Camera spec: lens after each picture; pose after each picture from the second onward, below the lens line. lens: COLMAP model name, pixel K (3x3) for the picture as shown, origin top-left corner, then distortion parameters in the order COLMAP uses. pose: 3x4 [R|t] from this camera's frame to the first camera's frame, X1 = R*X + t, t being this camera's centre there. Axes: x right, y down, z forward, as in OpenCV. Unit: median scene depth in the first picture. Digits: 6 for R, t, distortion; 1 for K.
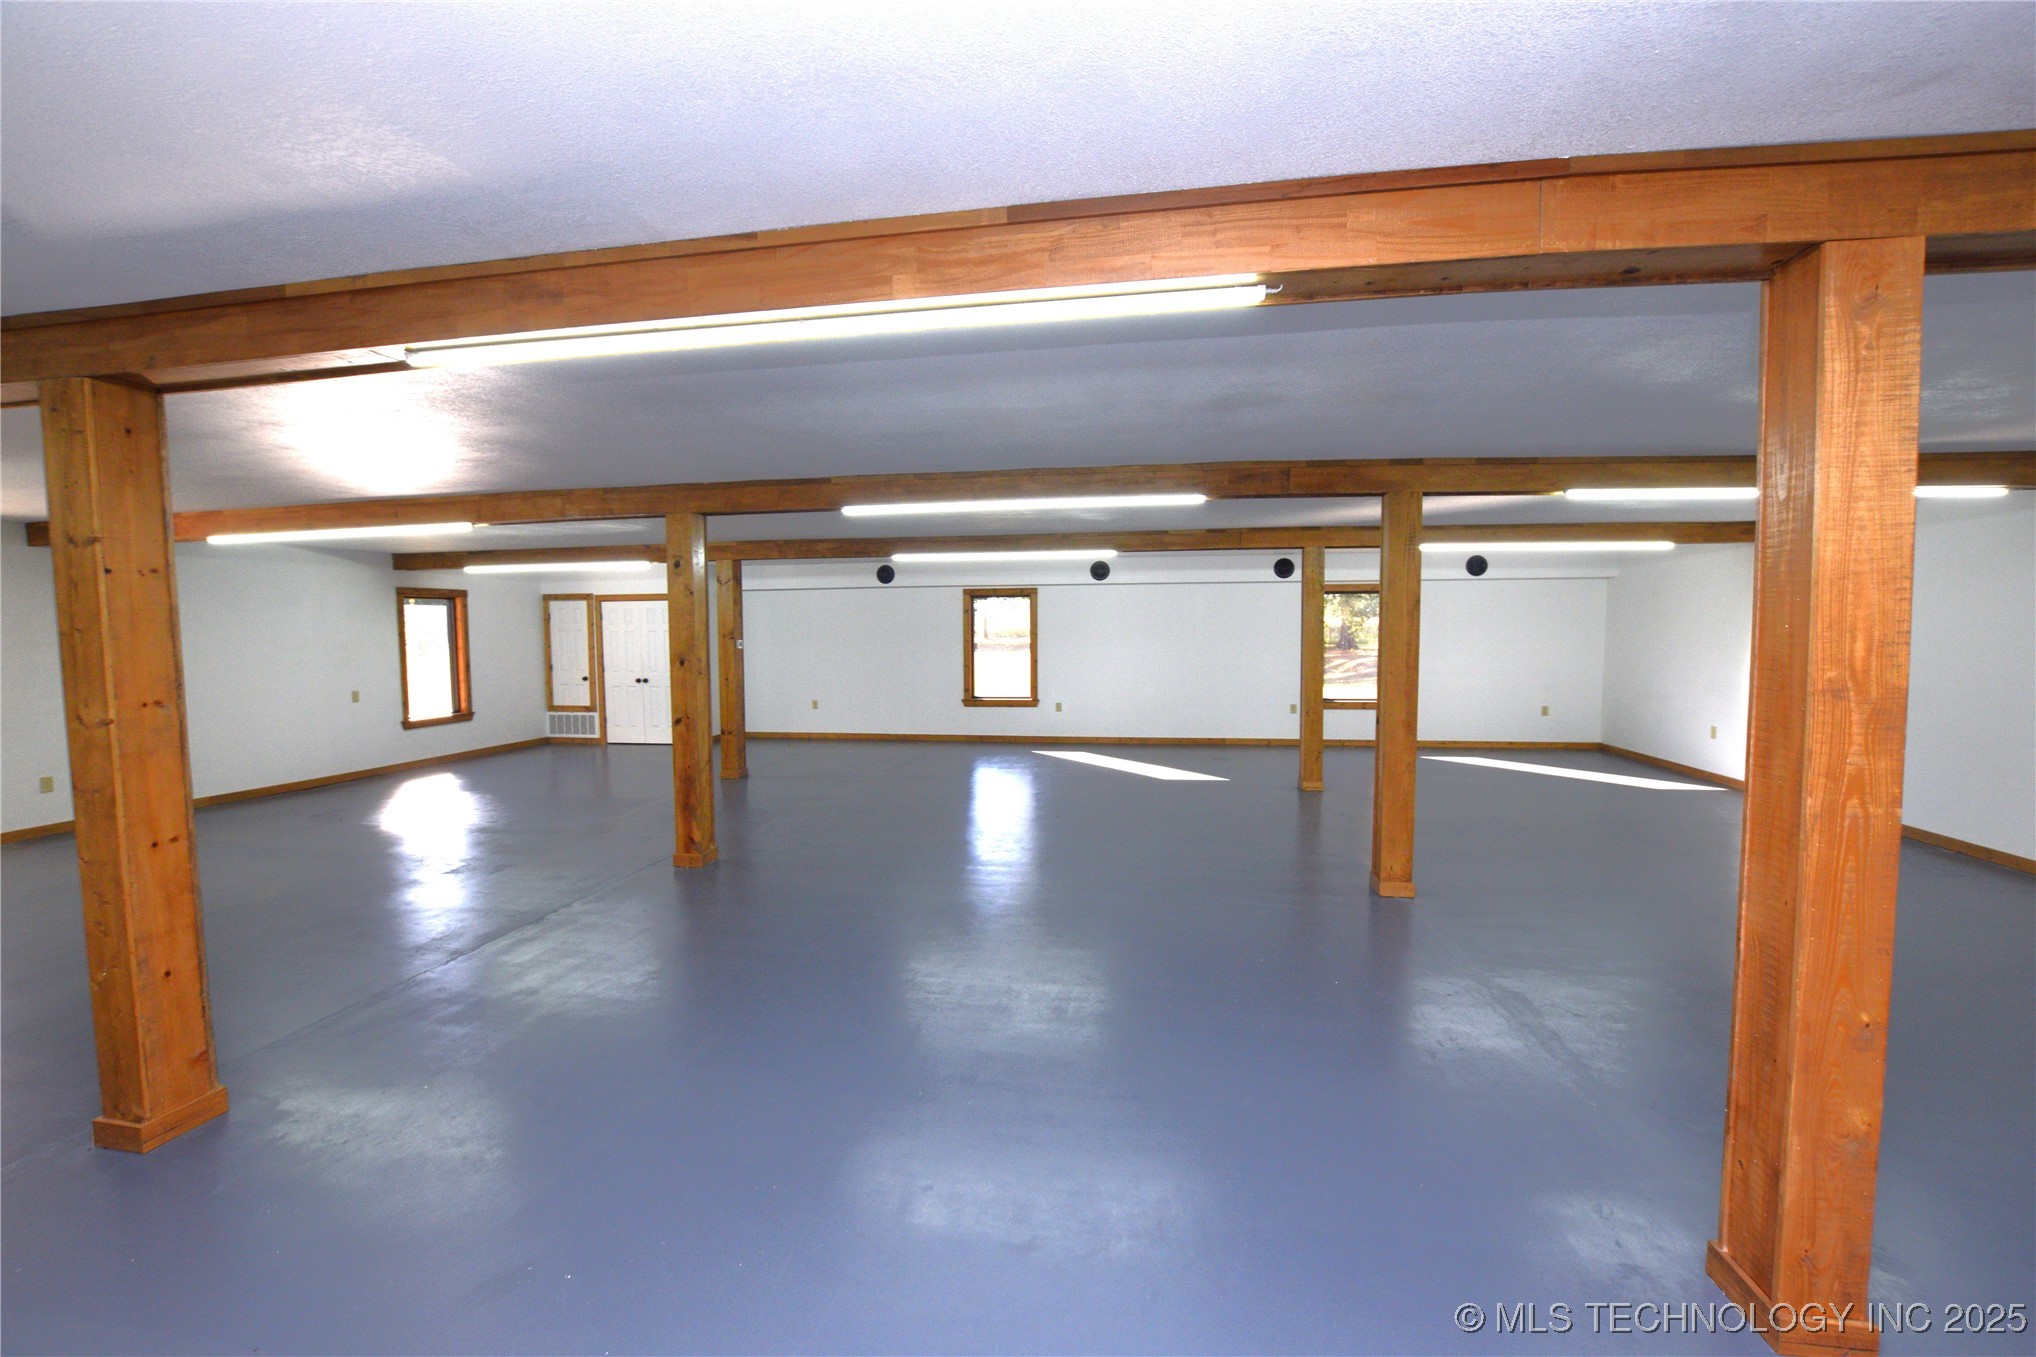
lens RADIAL K [[895.7, 0, 1026.1], [0, 895.7, 688.4], [0, 0, 1]] dist [-0.034220, 0.005855]
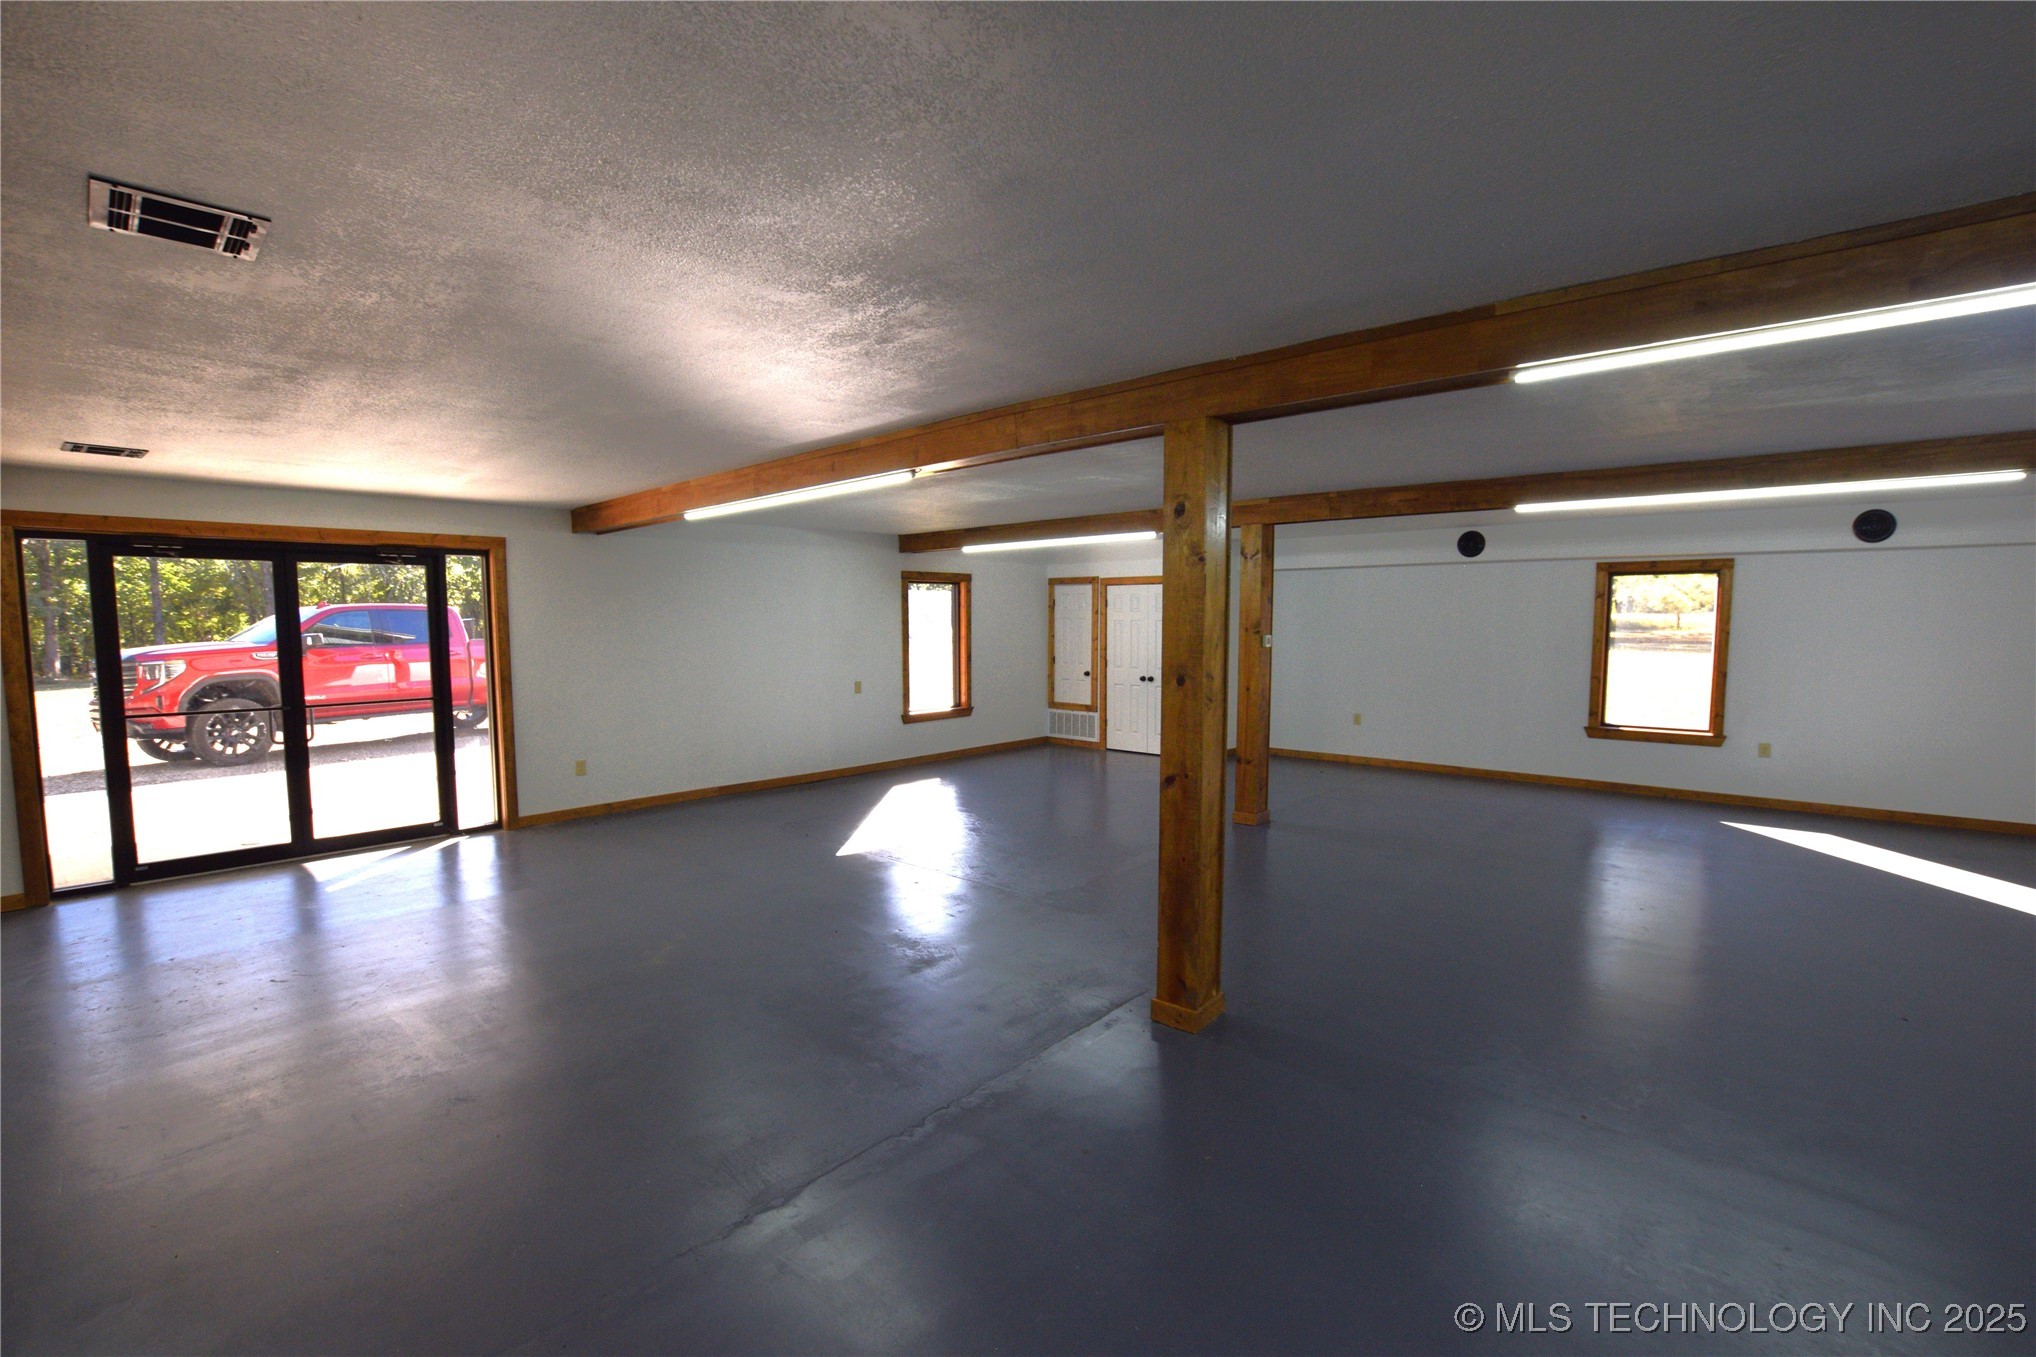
lens RADIAL K [[895.7, 0, 1026.1], [0, 895.7, 688.4], [0, 0, 1]] dist [-0.034220, 0.005855]
pose [[0.847394, 0.048321, -0.528762, -0.081650], [-0.041207, 0.998832, 0.025240, -0.017133], [0.529364, 0.000401, 0.848395, 0.226238]]
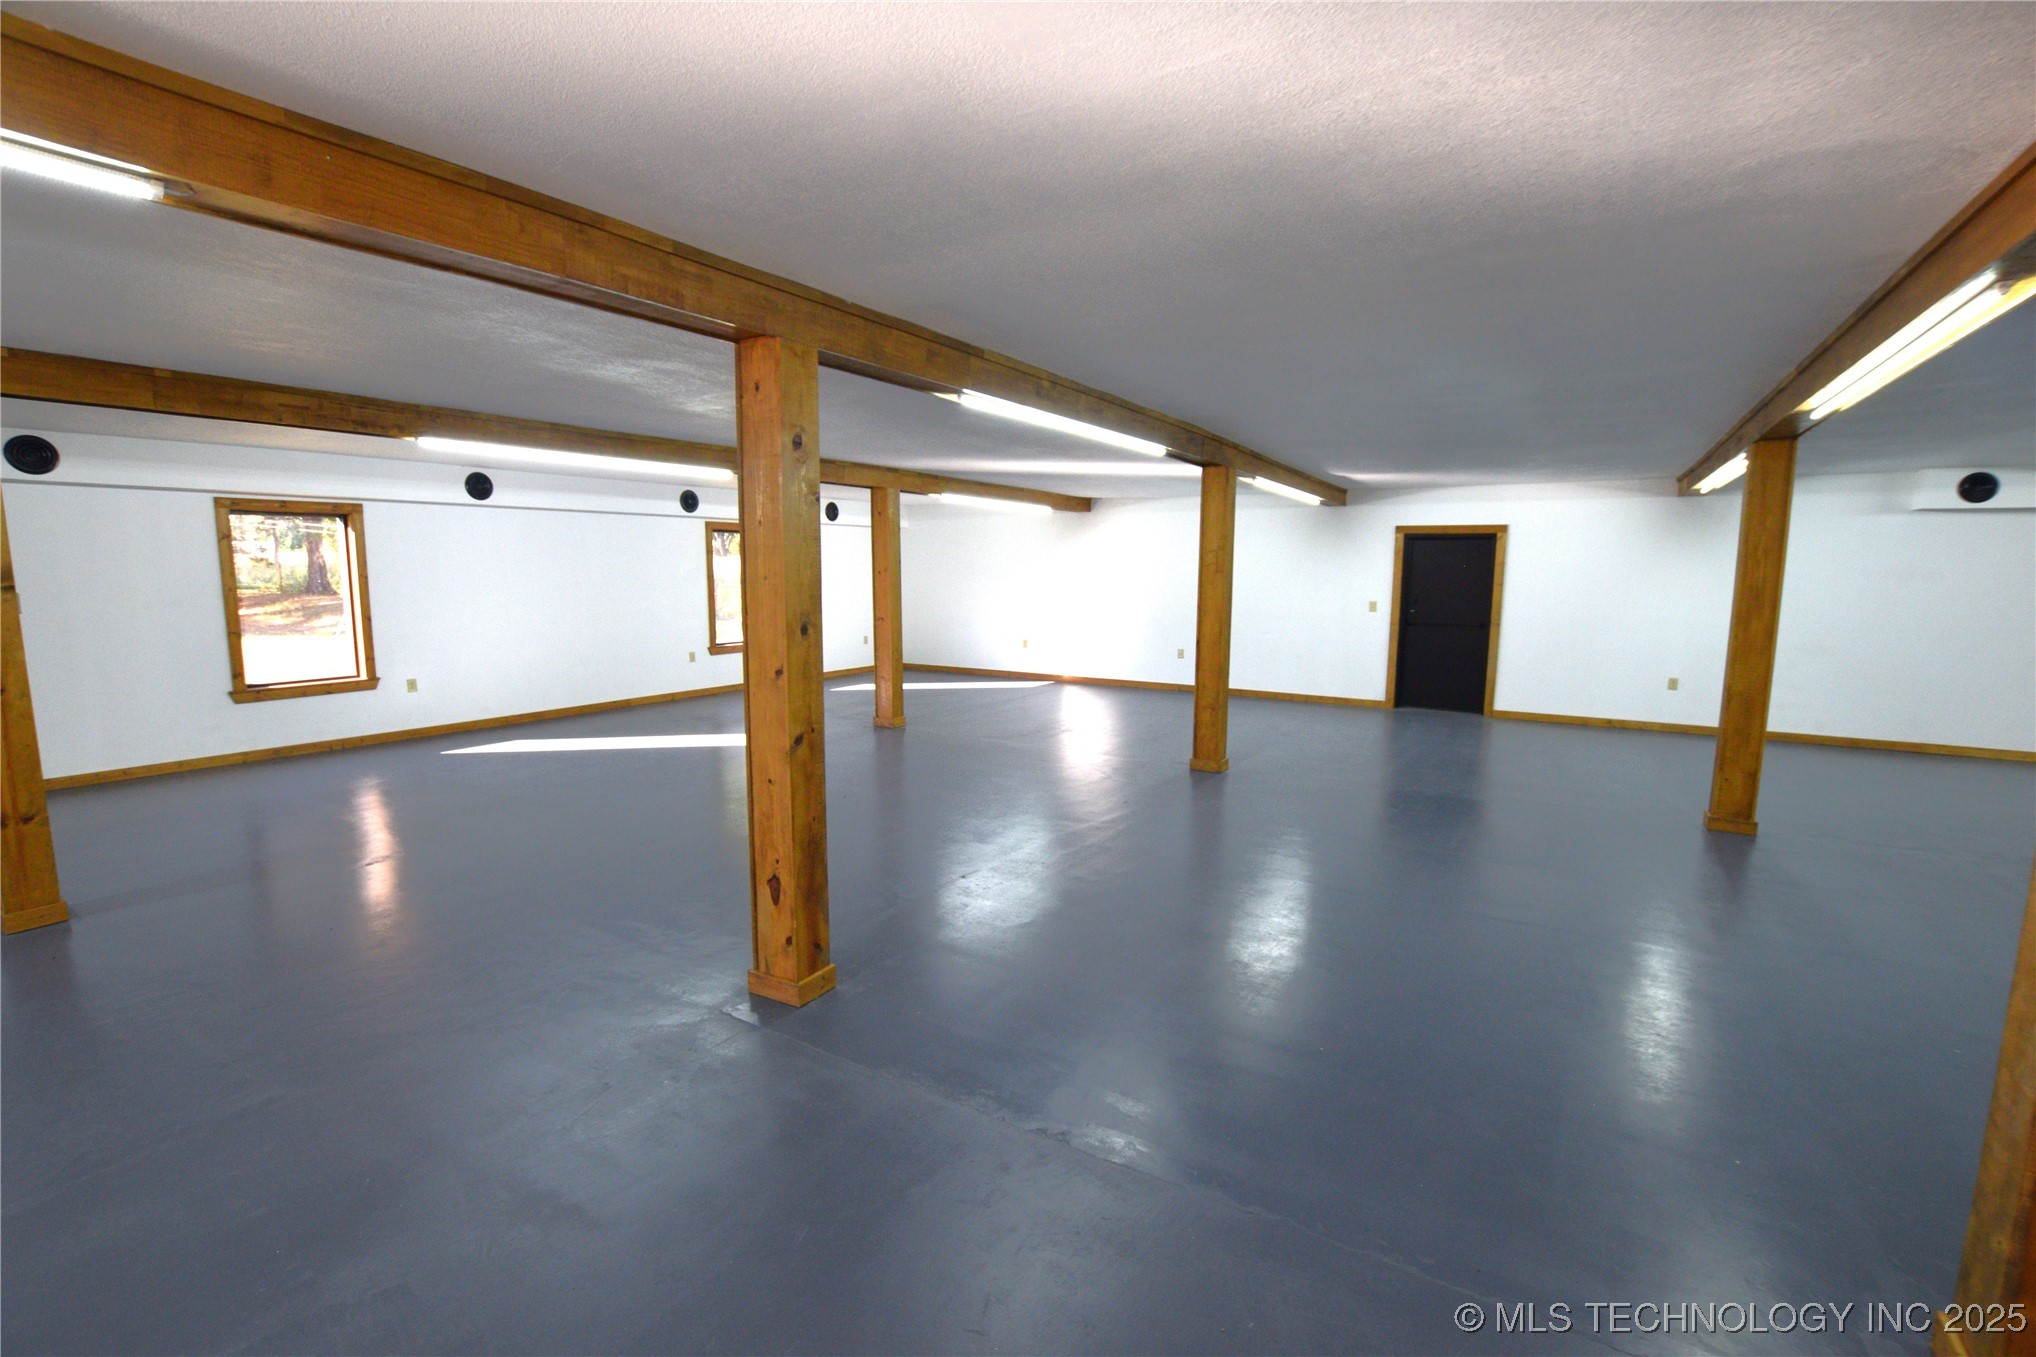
lens RADIAL K [[895.7, 0, 1026.1], [0, 895.7, 688.4], [0, 0, 1]] dist [-0.034220, 0.005855]
pose [[0.381856, -0.116669, 0.916828, -0.413044], [0.055075, 0.993110, 0.103437, -0.020940], [-0.922579, 0.010996, 0.385651, 0.334001]]
